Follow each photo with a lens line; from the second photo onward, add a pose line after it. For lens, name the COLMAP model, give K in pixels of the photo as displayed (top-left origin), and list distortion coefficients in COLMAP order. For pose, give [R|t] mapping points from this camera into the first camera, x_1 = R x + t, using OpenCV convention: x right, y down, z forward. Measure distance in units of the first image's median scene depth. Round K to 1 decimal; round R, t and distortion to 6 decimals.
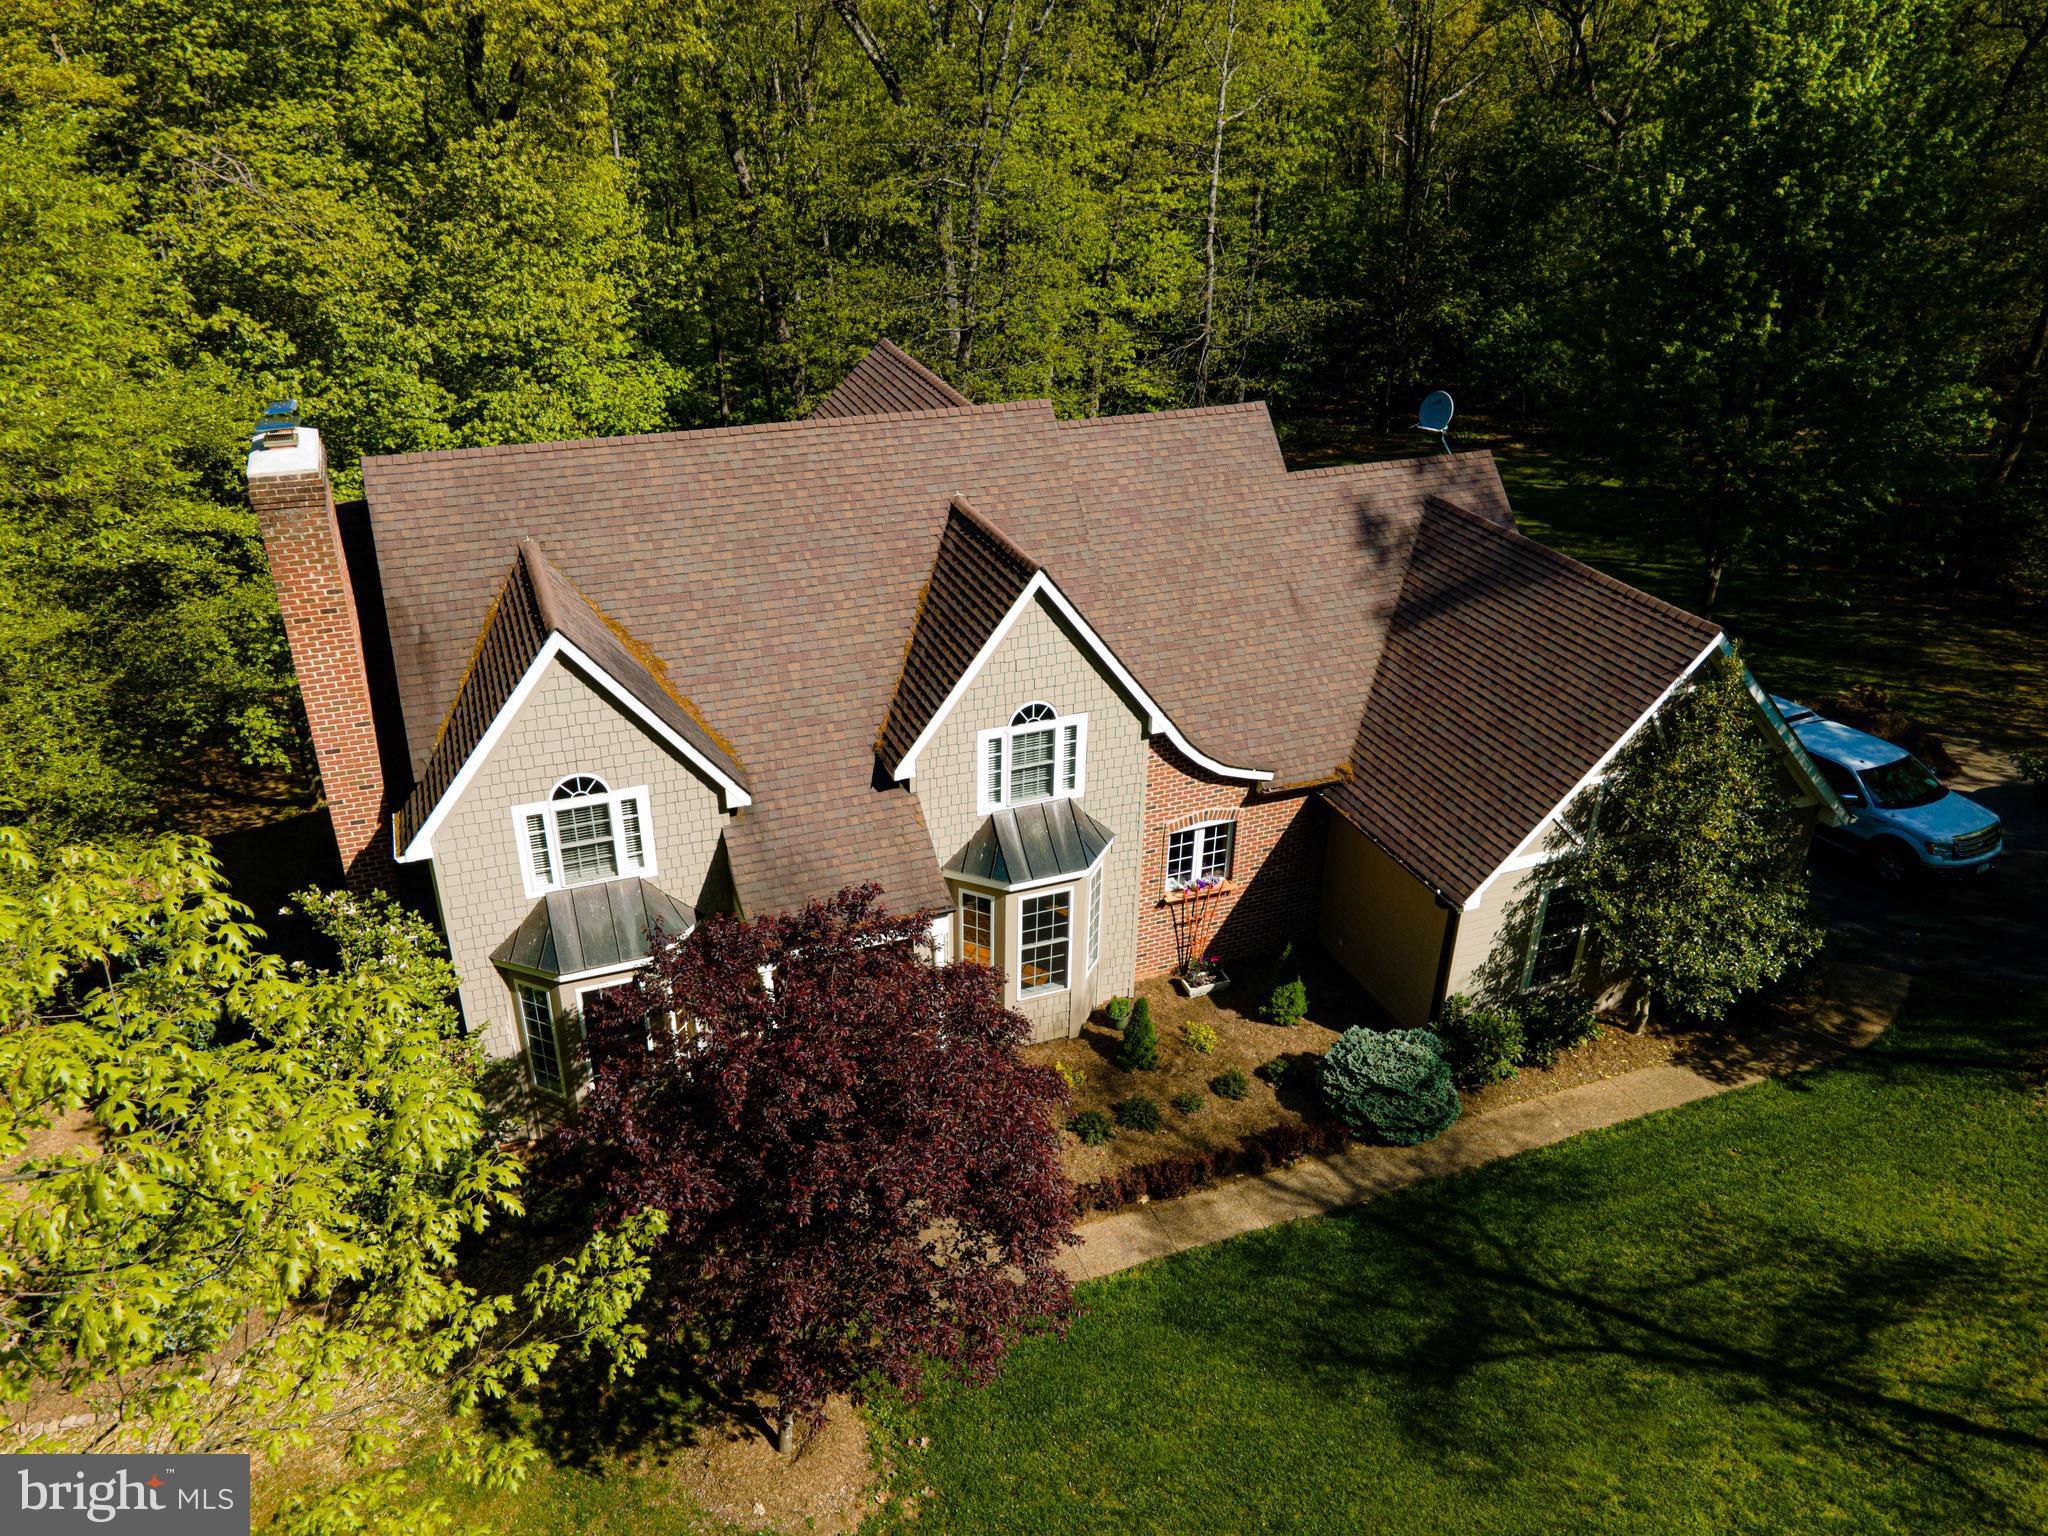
lens RADIAL K [[1435.9, 0, 1023.0], [0, 1435.9, 765.5], [0, 0, 1]] dist [0.007352, 0.004191]
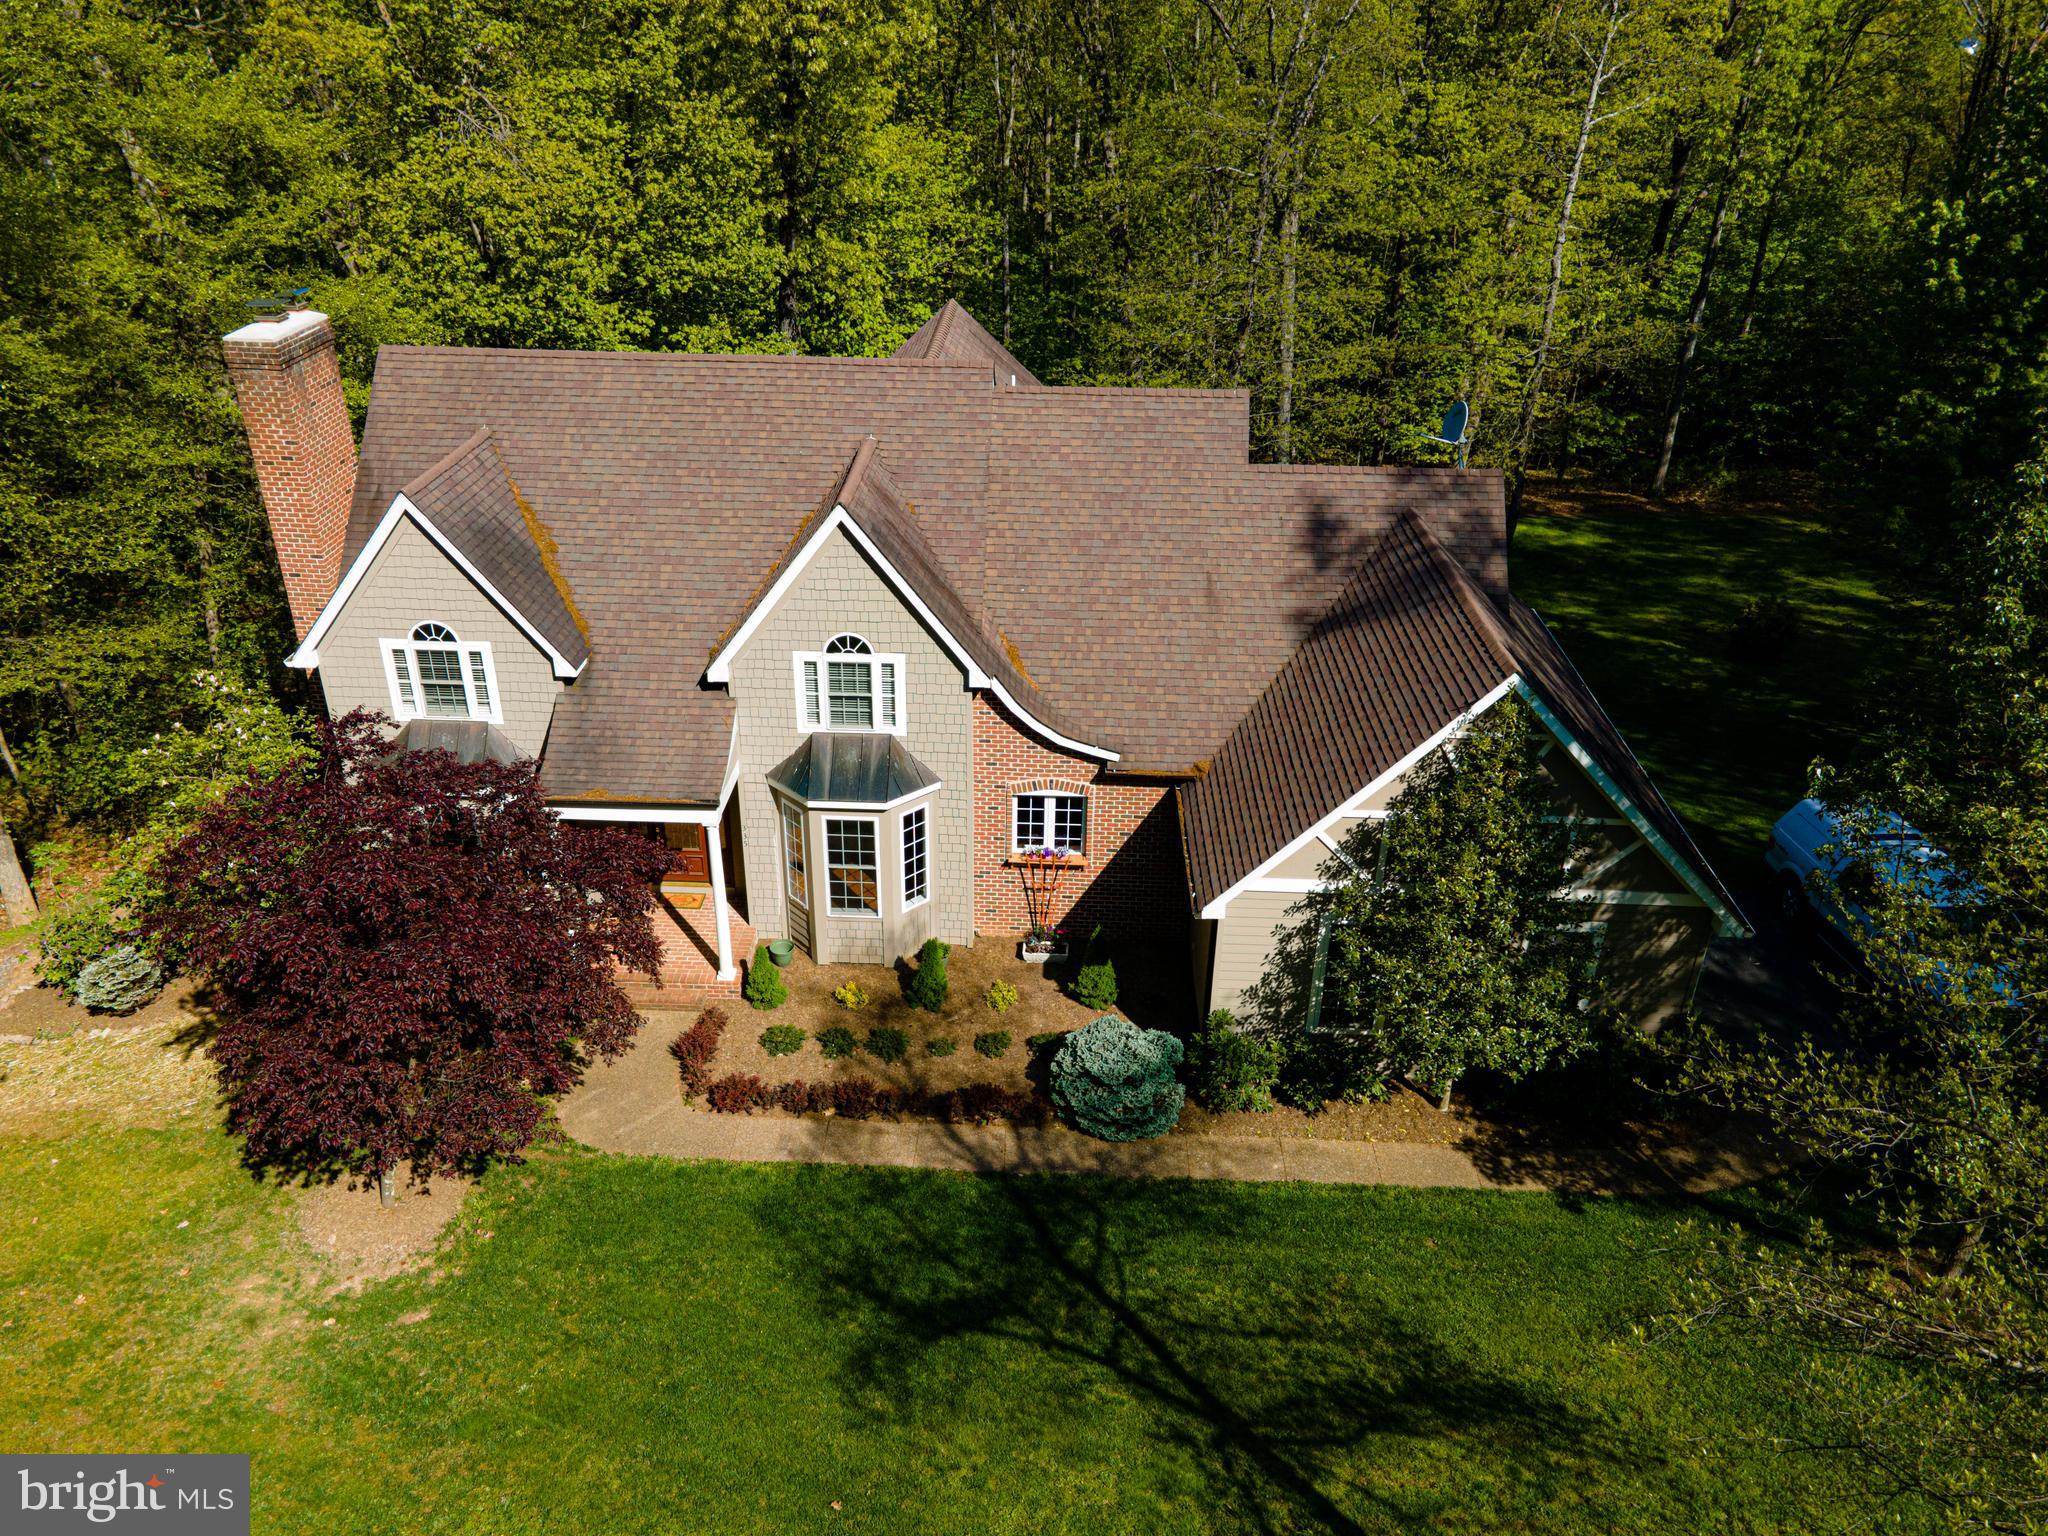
lens RADIAL K [[1435.9, 0, 1014.2], [0, 1435.9, 771.2], [0, 0, 1]] dist [0.007352, 0.004191]
pose [[0.921444, 0.190200, -0.338770, 0.473745], [-0.189811, 0.981210, 0.034616, -0.004090], [0.338989, 0.032406, 0.940232, 0.047446]]
